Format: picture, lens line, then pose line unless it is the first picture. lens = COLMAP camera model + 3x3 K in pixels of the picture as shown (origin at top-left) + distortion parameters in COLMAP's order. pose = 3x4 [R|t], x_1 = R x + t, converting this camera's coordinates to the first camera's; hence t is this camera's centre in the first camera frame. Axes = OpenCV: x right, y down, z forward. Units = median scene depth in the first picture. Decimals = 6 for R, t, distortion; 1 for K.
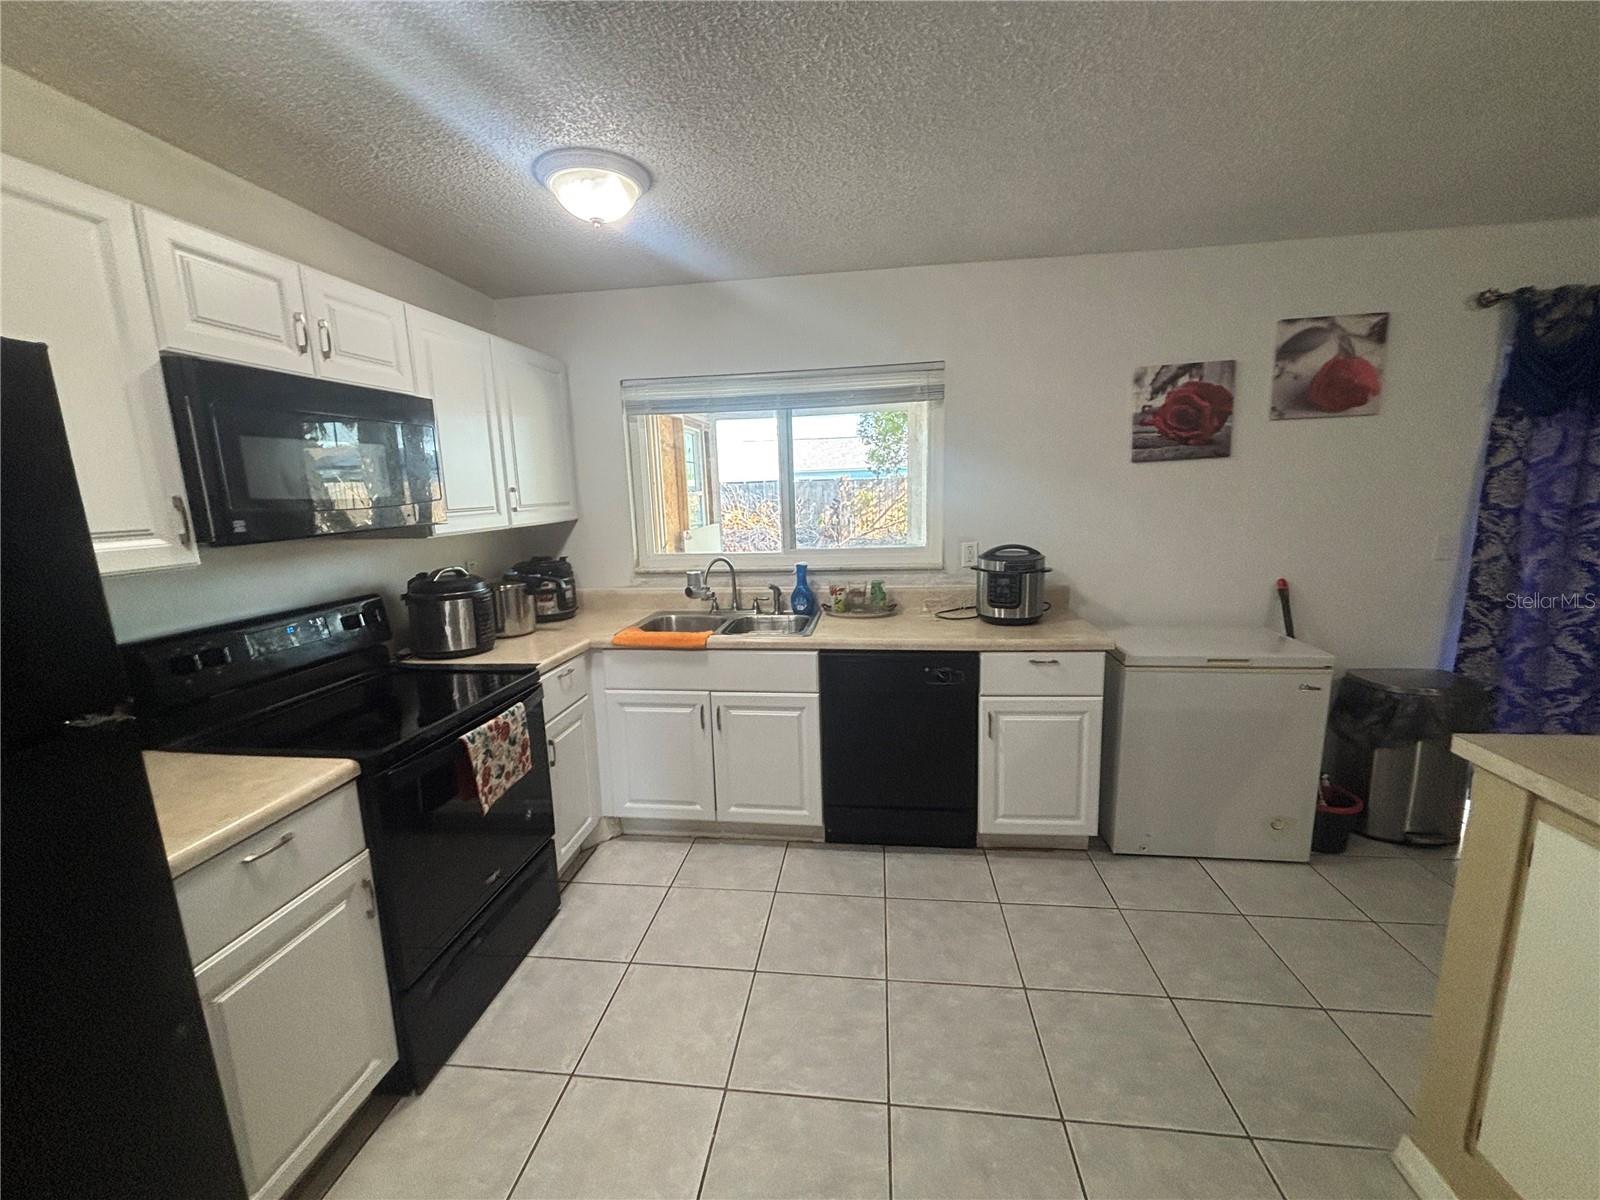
lens RADIAL K [[643.9, 0, 799.2], [0, 643.9, 599.6], [0, 0, 1]] dist [-0.000252, 0.000410]
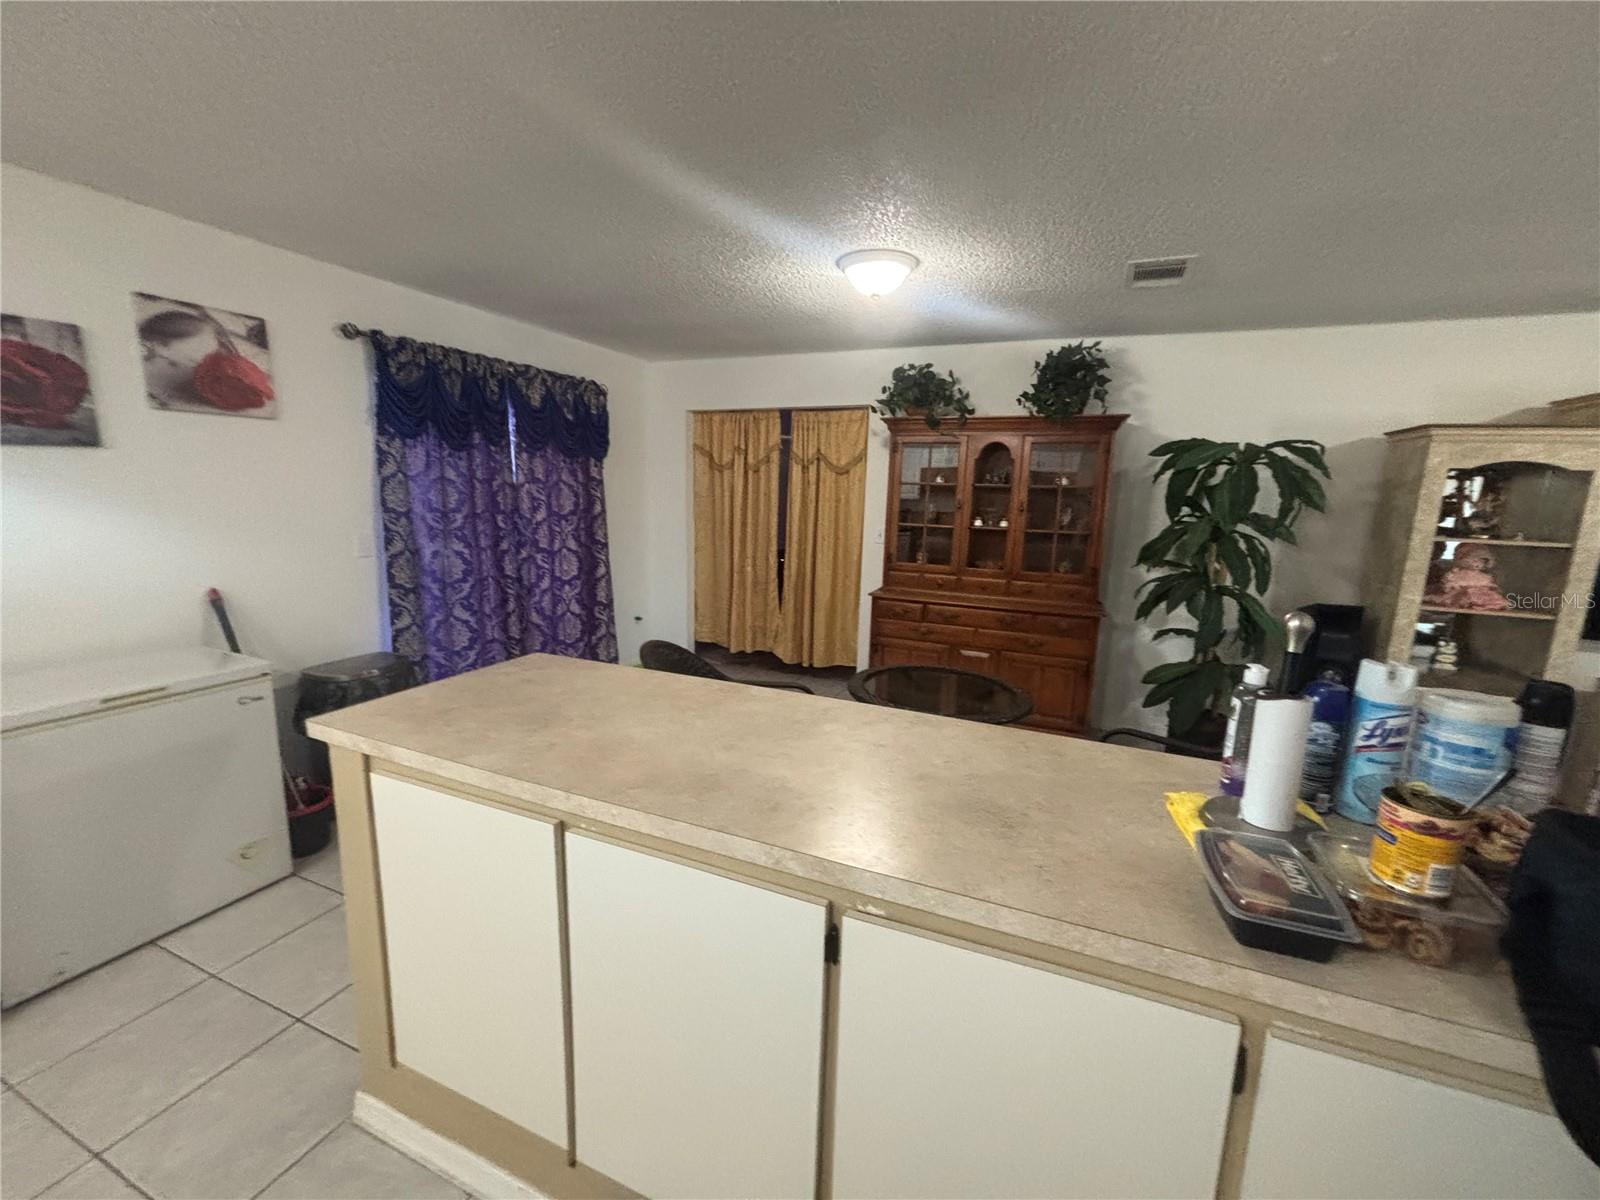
lens RADIAL K [[643.9, 0, 799.0], [0, 643.9, 599.0], [0, 0, 1]] dist [-0.000252, 0.000410]
pose [[0.271028, -0.126010, 0.954288, 0.114739], [0.134598, 0.986615, 0.092052, 0.011060], [-0.953114, 0.103497, 0.284361, -0.048283]]
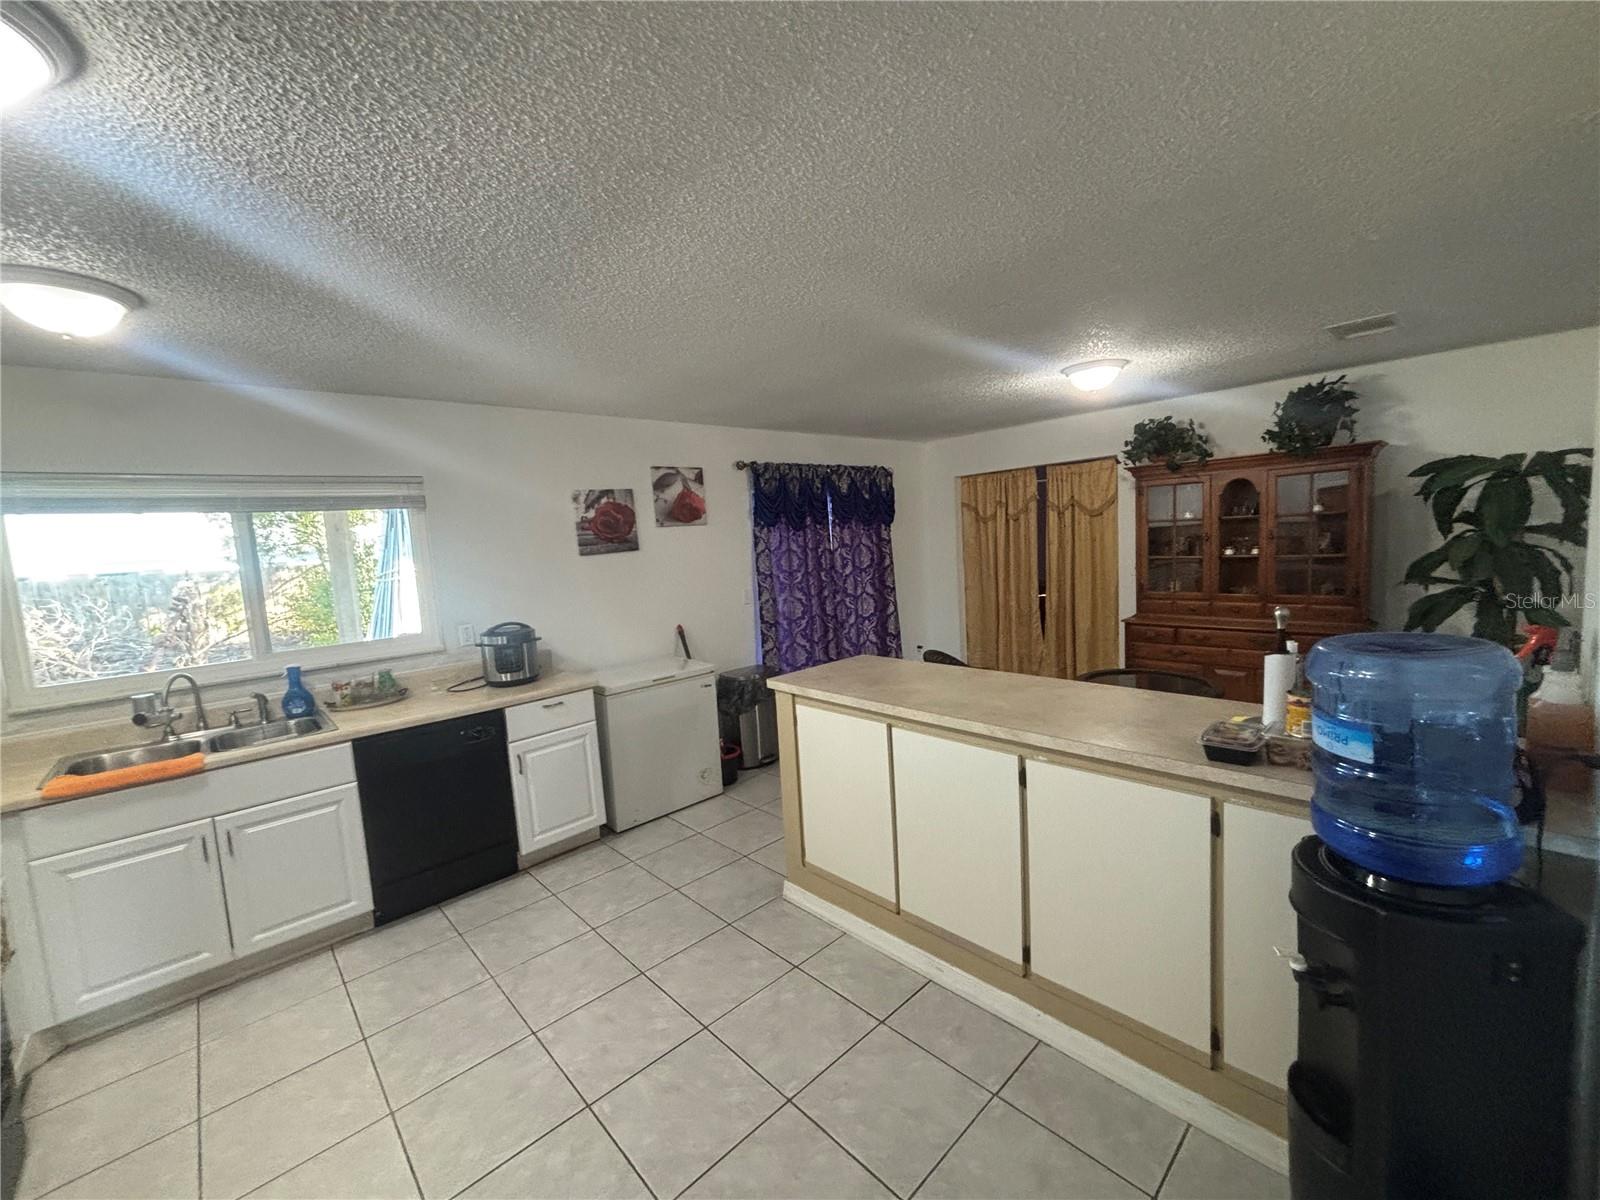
lens RADIAL K [[643.9, 0, 797.5], [0, 643.9, 601.8], [0, 0, 1]] dist [-0.000252, 0.000410]
pose [[0.642095, -0.087051, 0.761667, -0.272601], [0.175633, 0.983811, -0.035620, 0.020389], [-0.746236, 0.156646, 0.646989, -0.260767]]
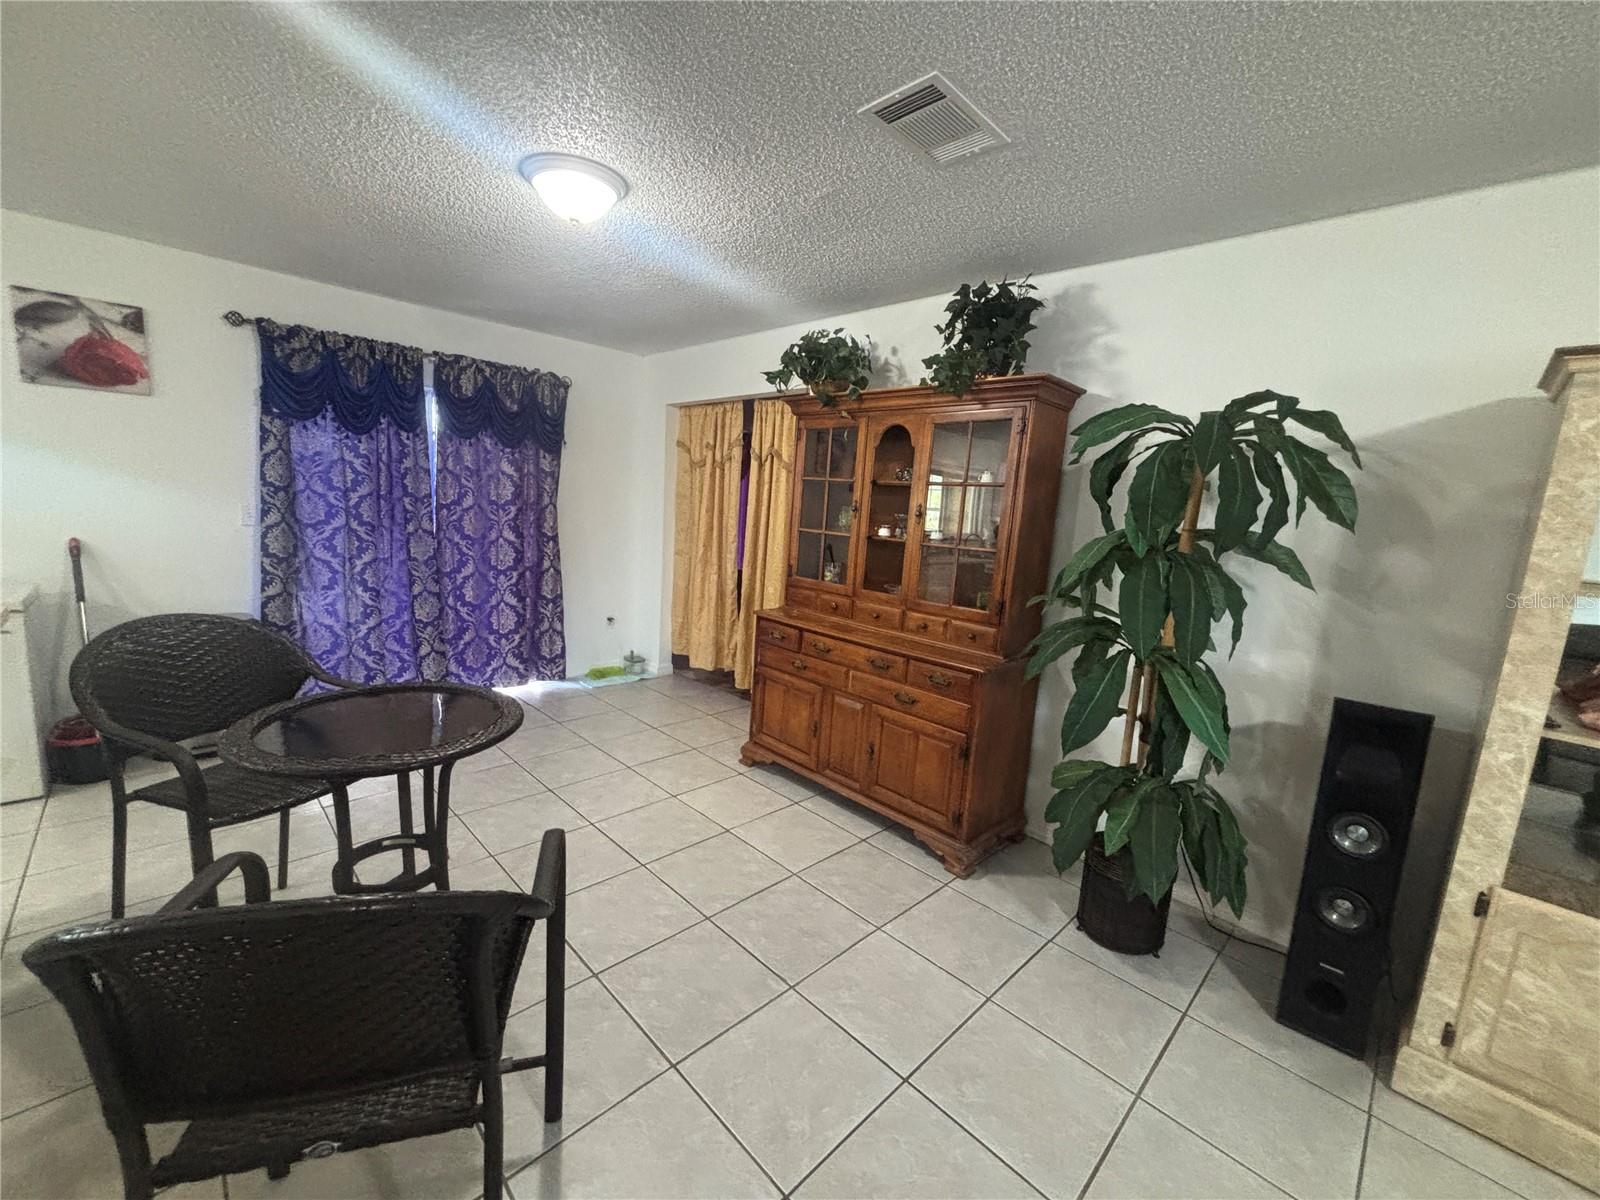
lens RADIAL K [[643.9, 0, 797.6], [0, 643.9, 600.9], [0, 0, 1]] dist [-0.000252, 0.000410]
pose [[0.616640, -0.048315, 0.785761, 0.689899], [0.054256, 0.998350, 0.018808, 0.122504], [-0.785374, 0.031035, 0.618244, -0.619415]]
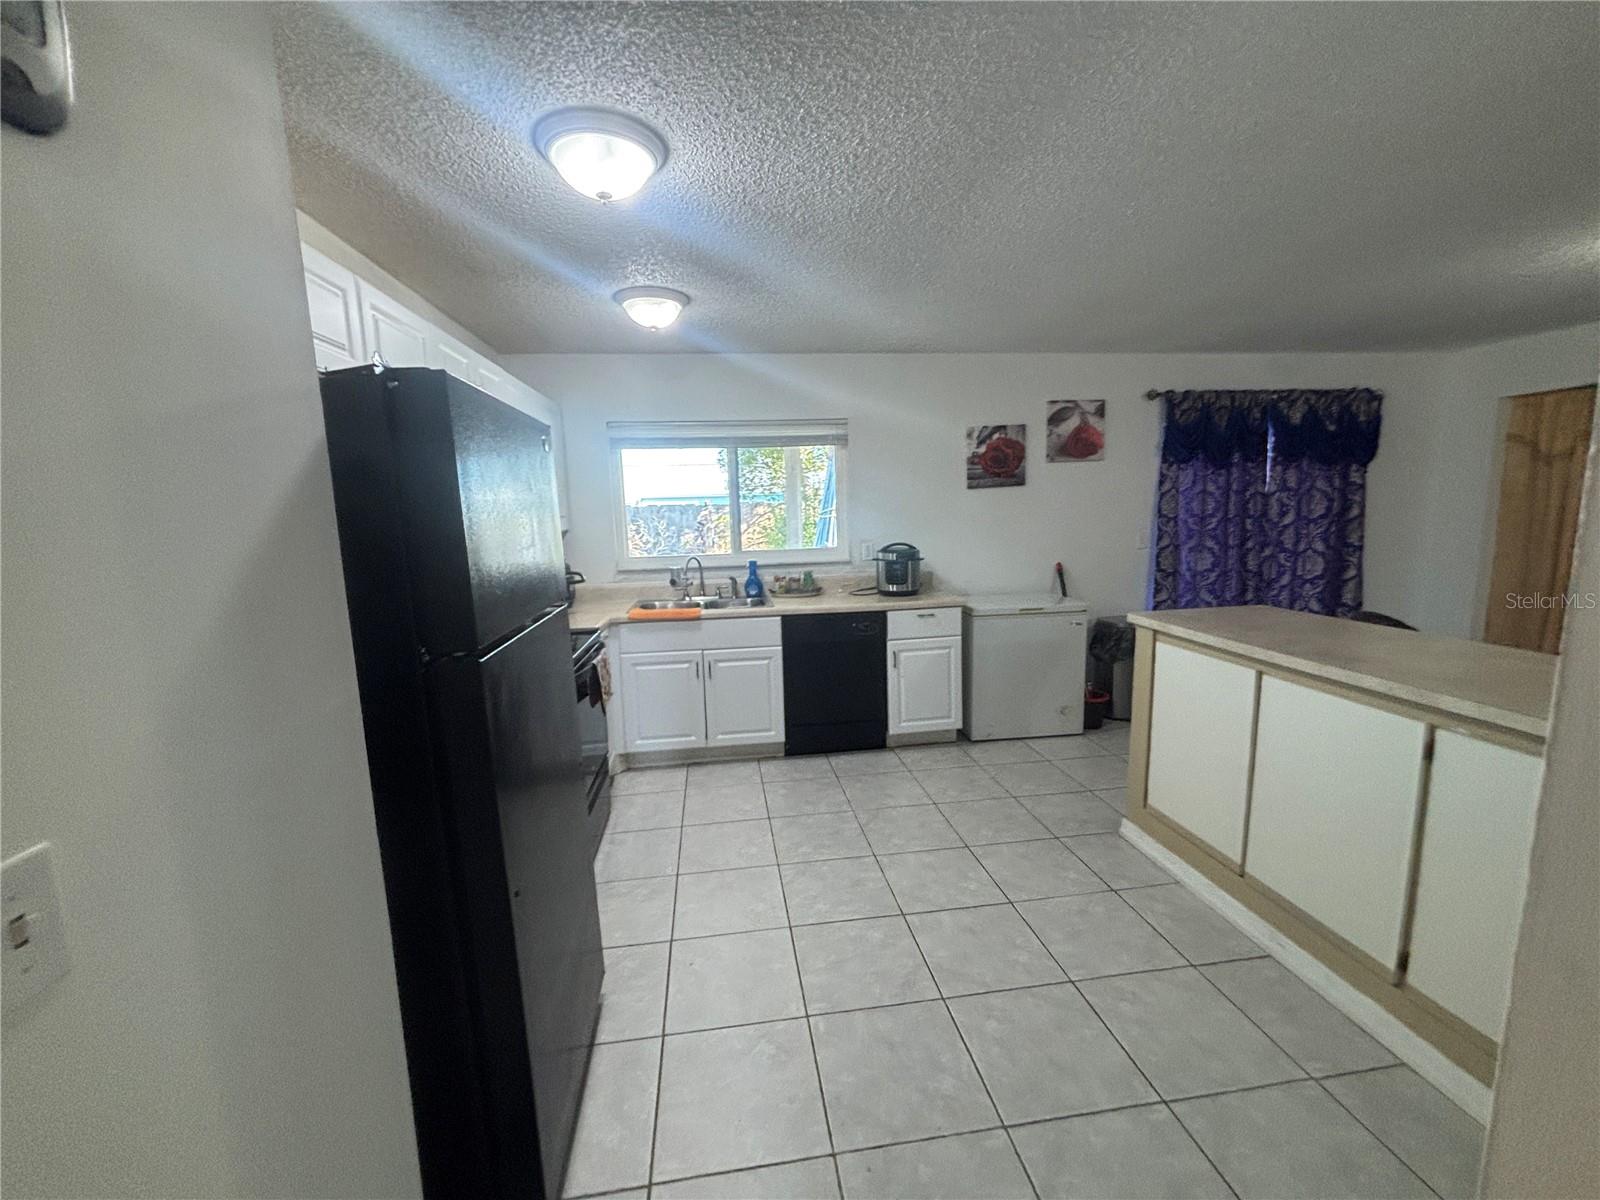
lens RADIAL K [[643.9, 0, 798.8], [0, 643.9, 600.9], [0, 0, 1]] dist [-0.000252, 0.000410]
pose [[0.967910, -0.034394, 0.248933, -0.274724], [0.044132, 0.998459, -0.033644, 0.091392], [-0.247392, 0.043551, 0.967936, -0.383985]]
